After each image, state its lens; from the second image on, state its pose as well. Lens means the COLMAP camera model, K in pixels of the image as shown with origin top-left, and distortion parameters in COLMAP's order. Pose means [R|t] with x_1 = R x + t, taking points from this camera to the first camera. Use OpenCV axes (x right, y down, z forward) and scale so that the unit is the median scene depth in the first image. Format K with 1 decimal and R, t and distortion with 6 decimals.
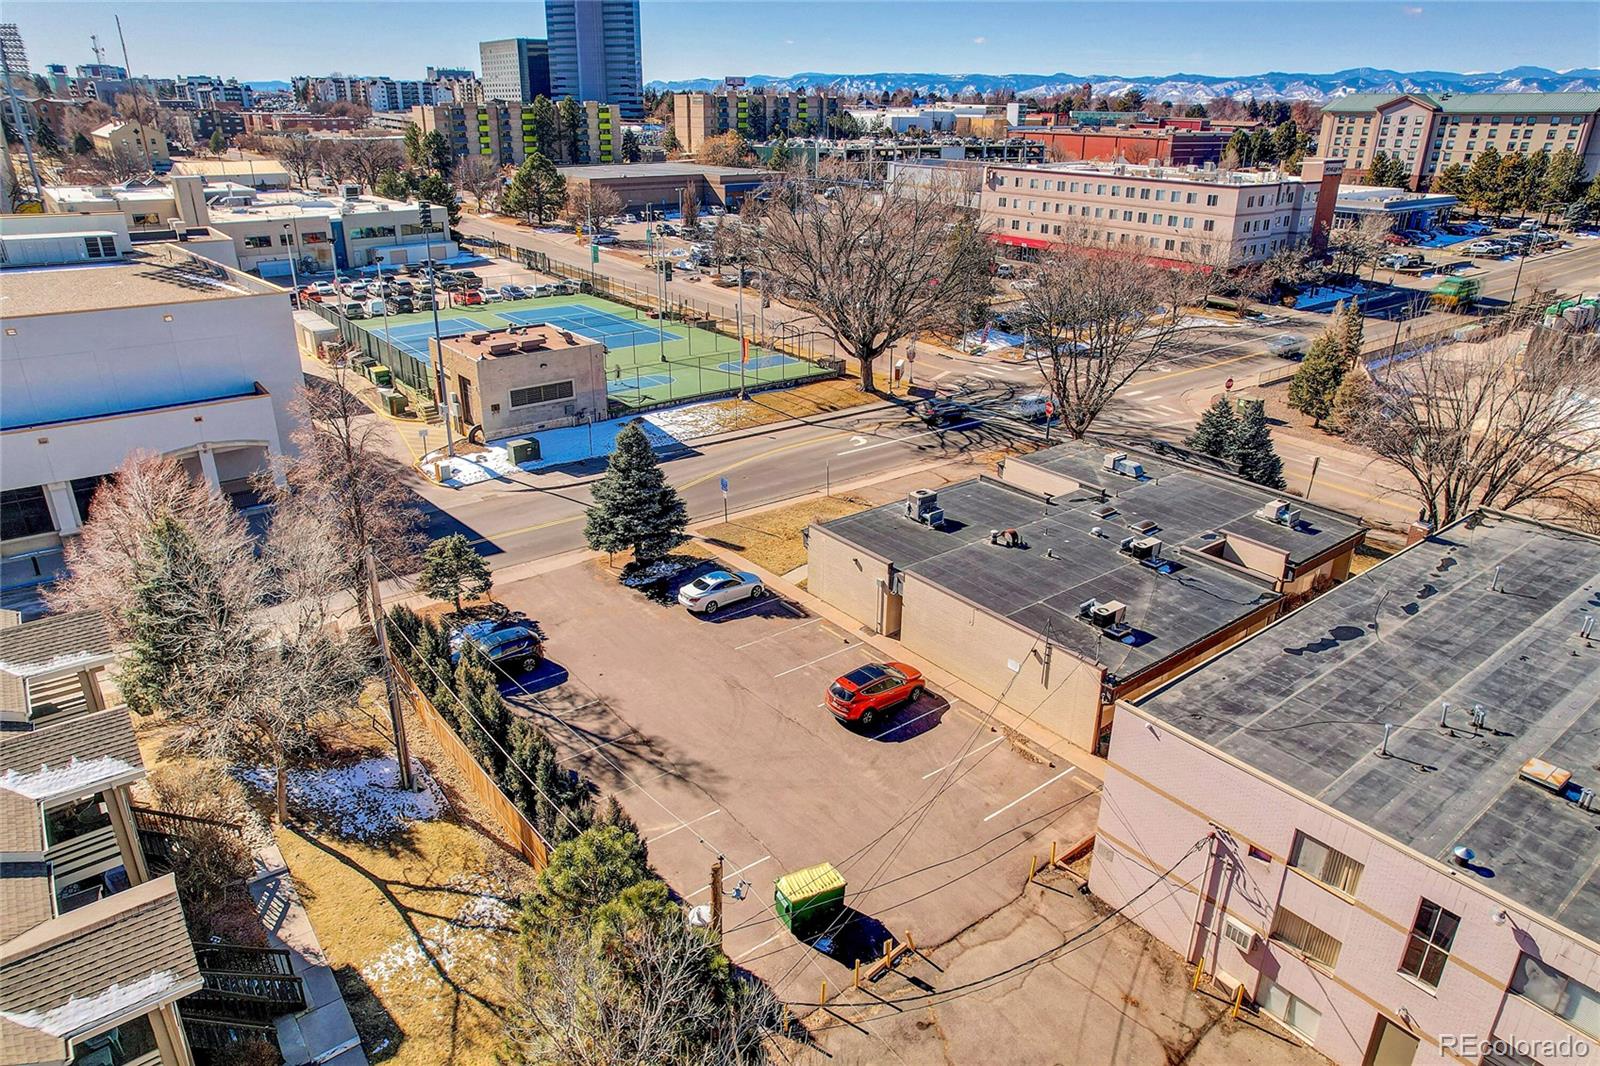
lens RADIAL K [[1023.2, 0, 789.7], [0, 1023.2, 528.0], [0, 0, 1]] dist [-0.087224, 0.069005]
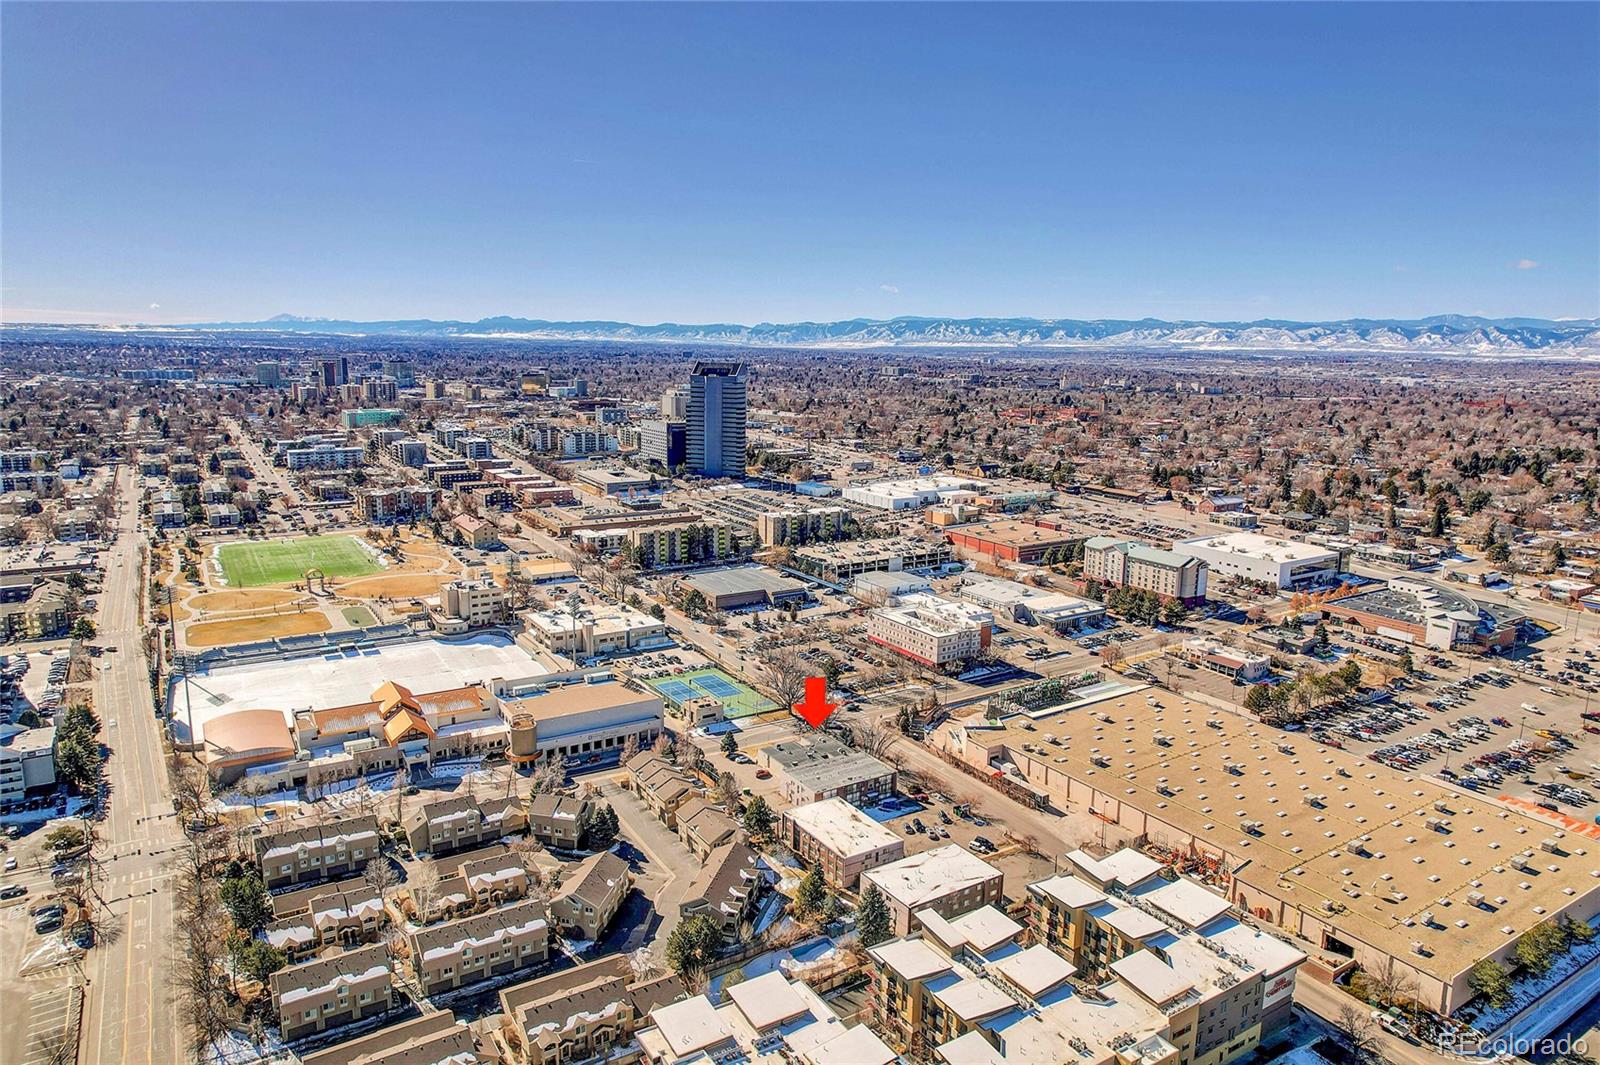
lens RADIAL K [[1023.3, 0, 798.7], [0, 1023.3, 528.0], [0, 0, 1]] dist [-0.085740, 0.078067]
pose [[0.996034, 0.025858, -0.085130, 0.531307], [-0.043430, 0.976399, -0.211562, -0.008680], [0.077650, 0.214420, 0.973650, -3.673383]]
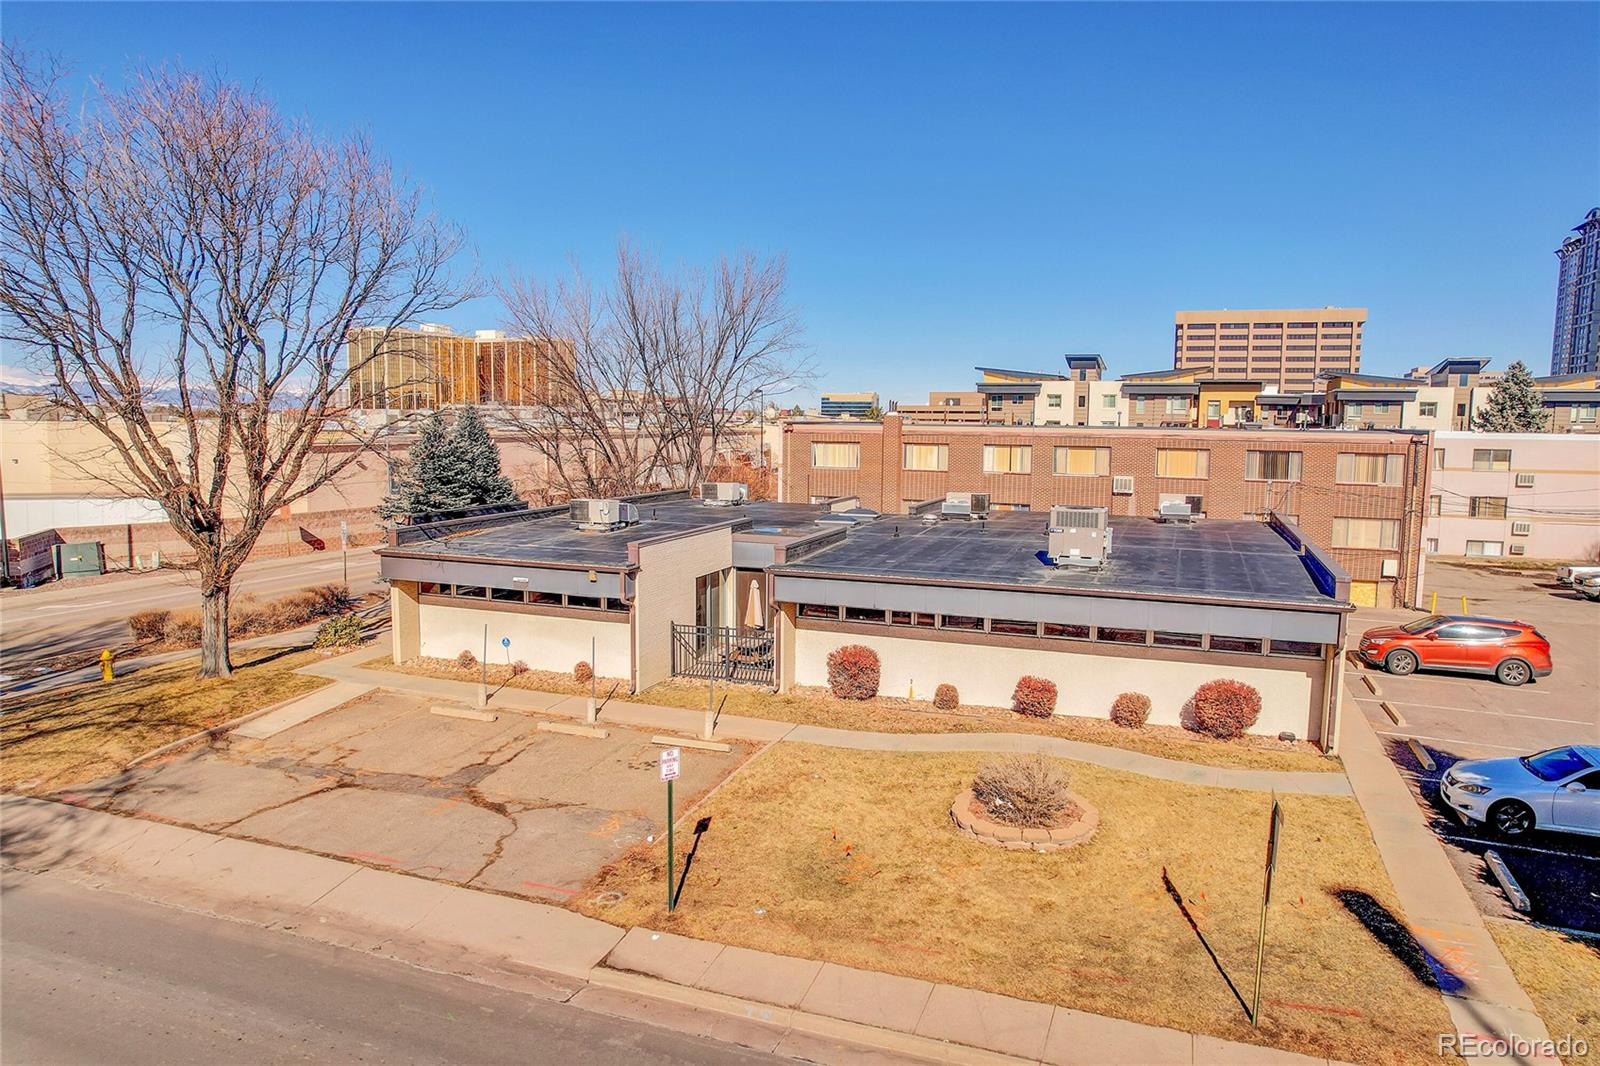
lens RADIAL K [[1023.3, 0, 798.7], [0, 1023.3, 528.5], [0, 0, 1]] dist [-0.085740, 0.078067]
pose [[-0.525725, -0.102309, 0.844480, -0.148586], [0.316413, 0.897990, 0.305772, -0.157475], [-0.789617, 0.427957, -0.439724, 0.976358]]
